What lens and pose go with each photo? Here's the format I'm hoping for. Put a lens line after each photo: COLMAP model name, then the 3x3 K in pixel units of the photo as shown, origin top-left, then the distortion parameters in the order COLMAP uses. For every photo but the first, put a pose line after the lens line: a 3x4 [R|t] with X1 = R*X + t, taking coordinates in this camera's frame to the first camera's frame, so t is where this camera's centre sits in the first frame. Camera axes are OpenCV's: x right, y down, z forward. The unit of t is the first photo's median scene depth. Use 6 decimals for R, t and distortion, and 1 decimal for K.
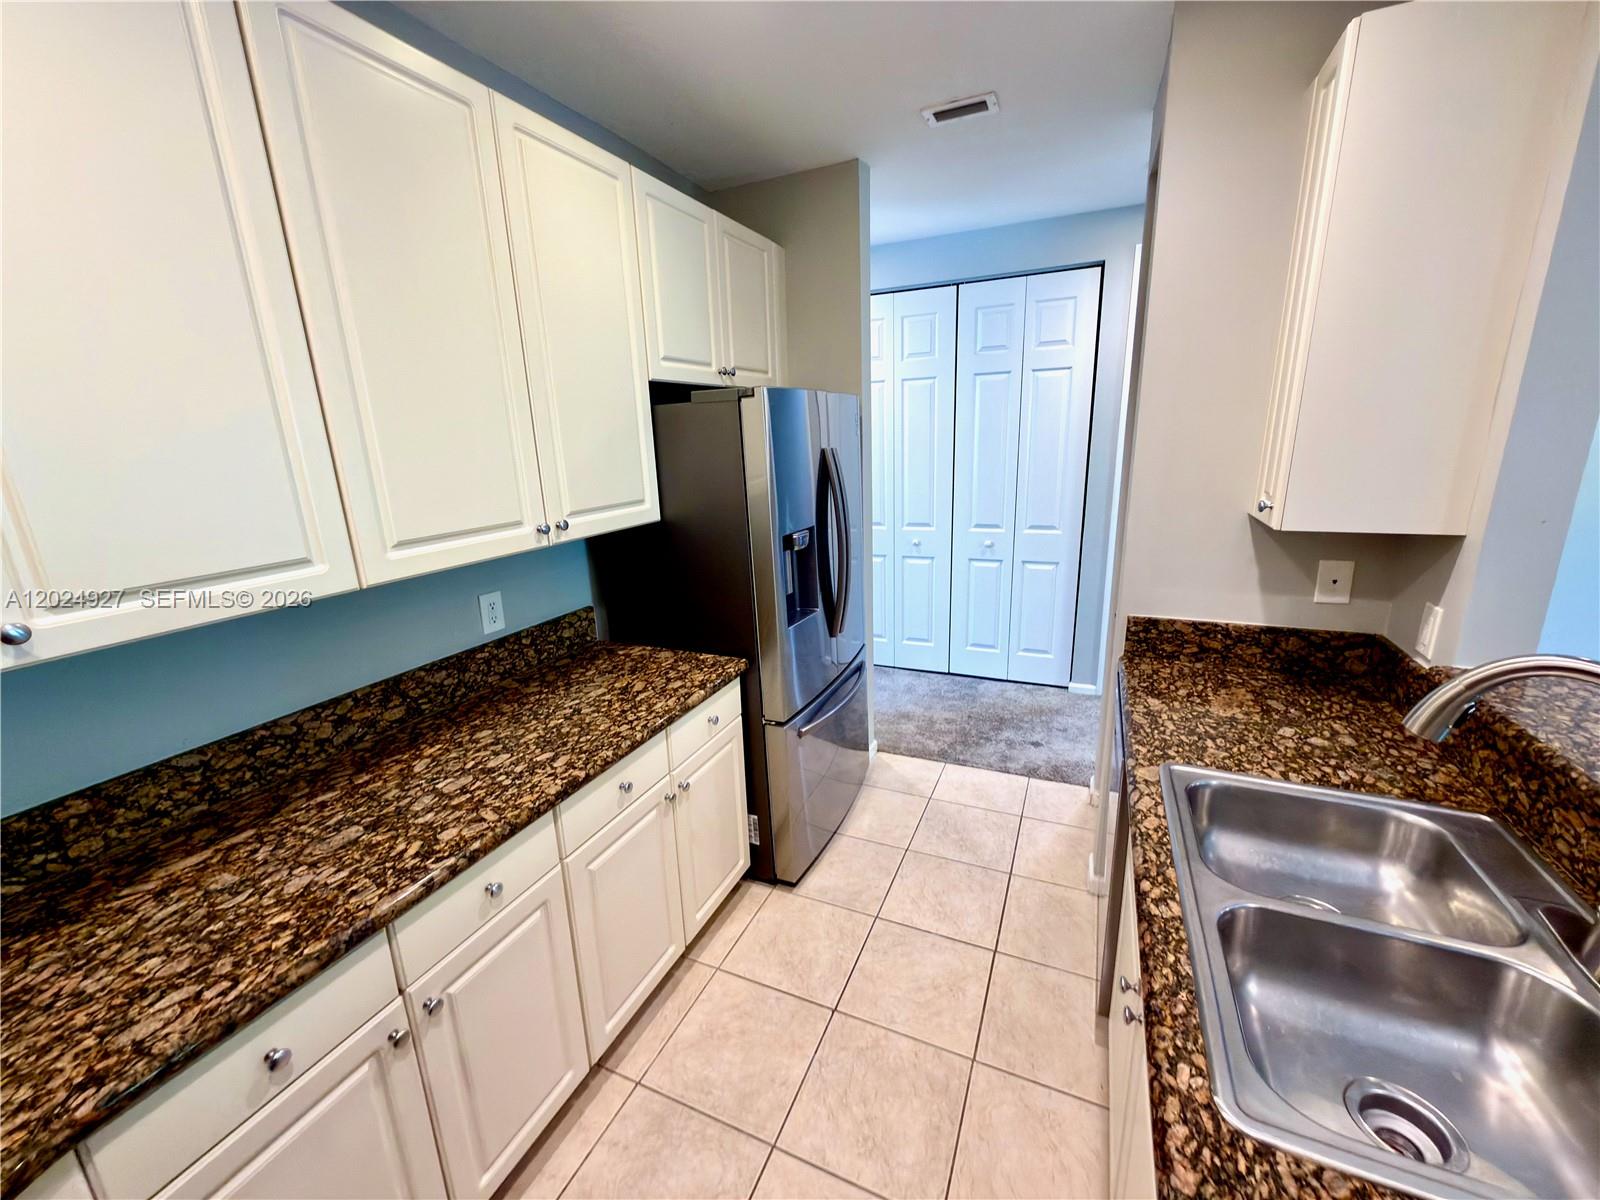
lens RADIAL K [[640.3, 0, 802.8], [0, 640.3, 599.8], [0, 0, 1]] dist [-0.001330, 0.000191]
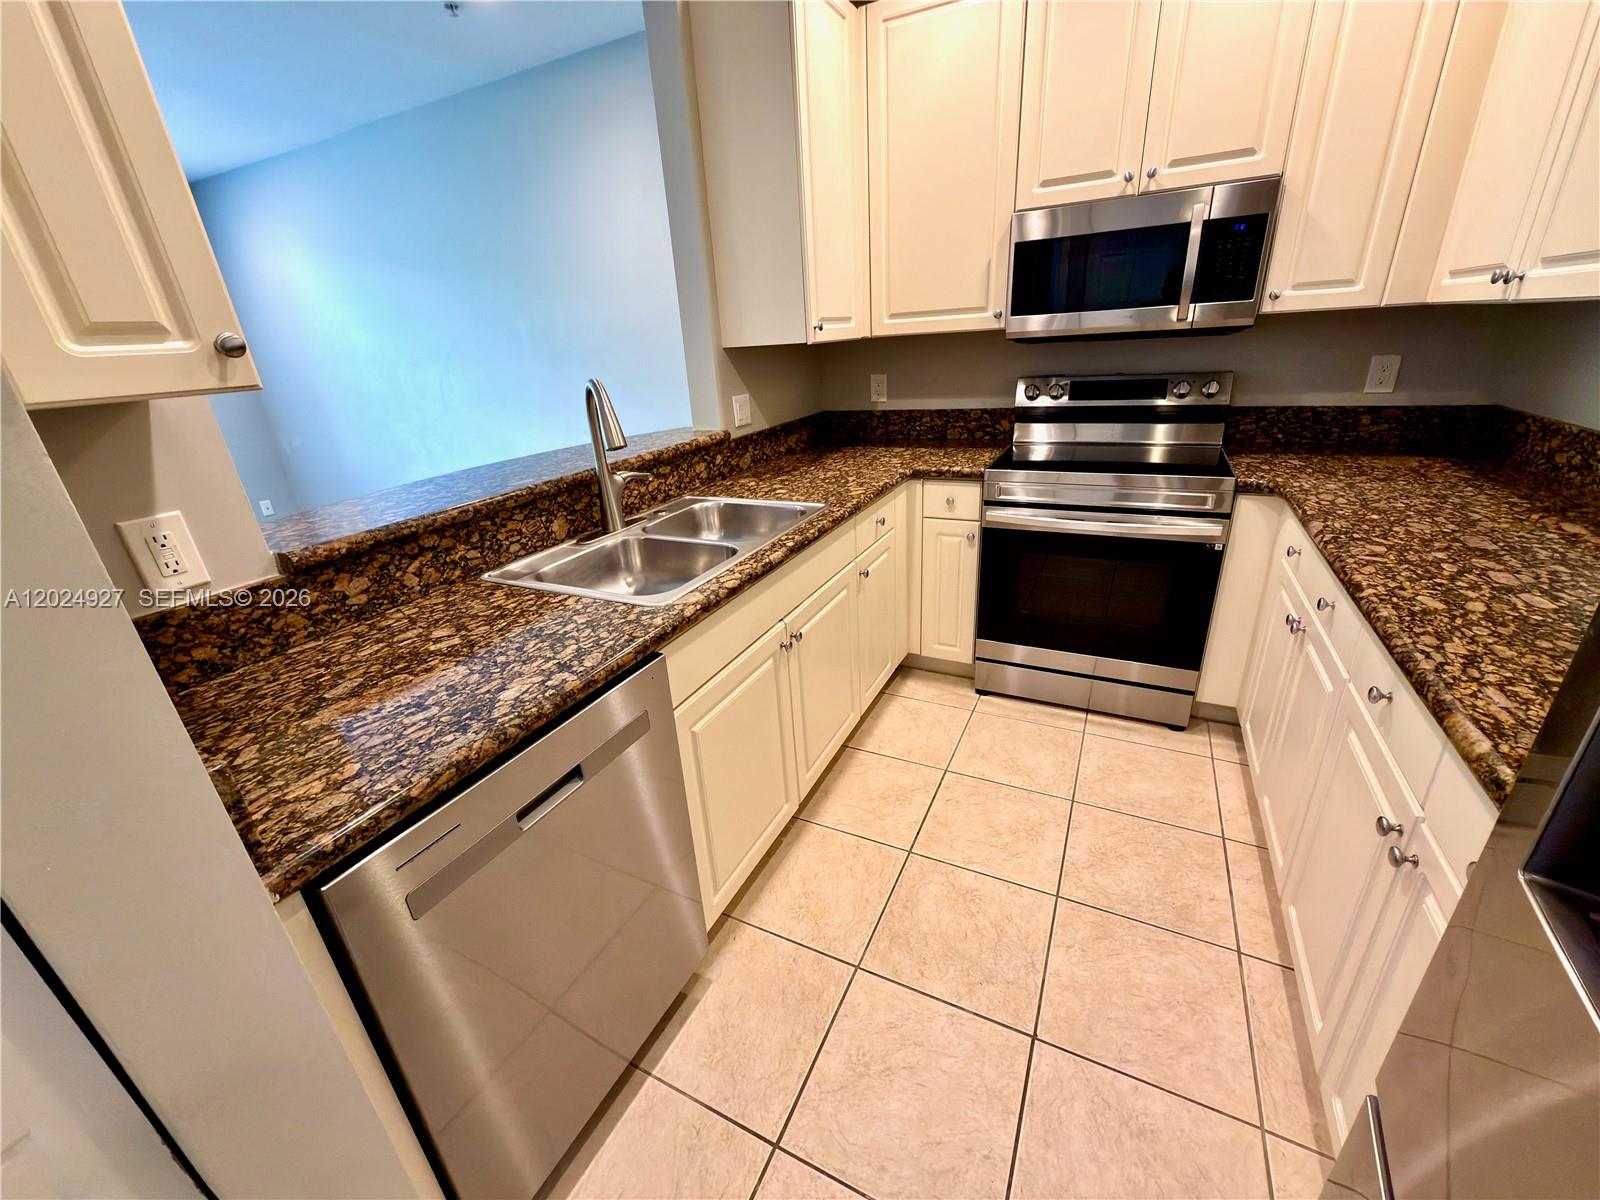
lens RADIAL K [[640.3, 0, 802.8], [0, 640.3, 599.8], [0, 0, 1]] dist [-0.001330, 0.000191]
pose [[-0.994519, 0.071207, 0.076558, 0.281951], [0.102986, 0.793515, 0.599773, -0.264656], [-0.018042, 0.604370, -0.796499, 1.653504]]
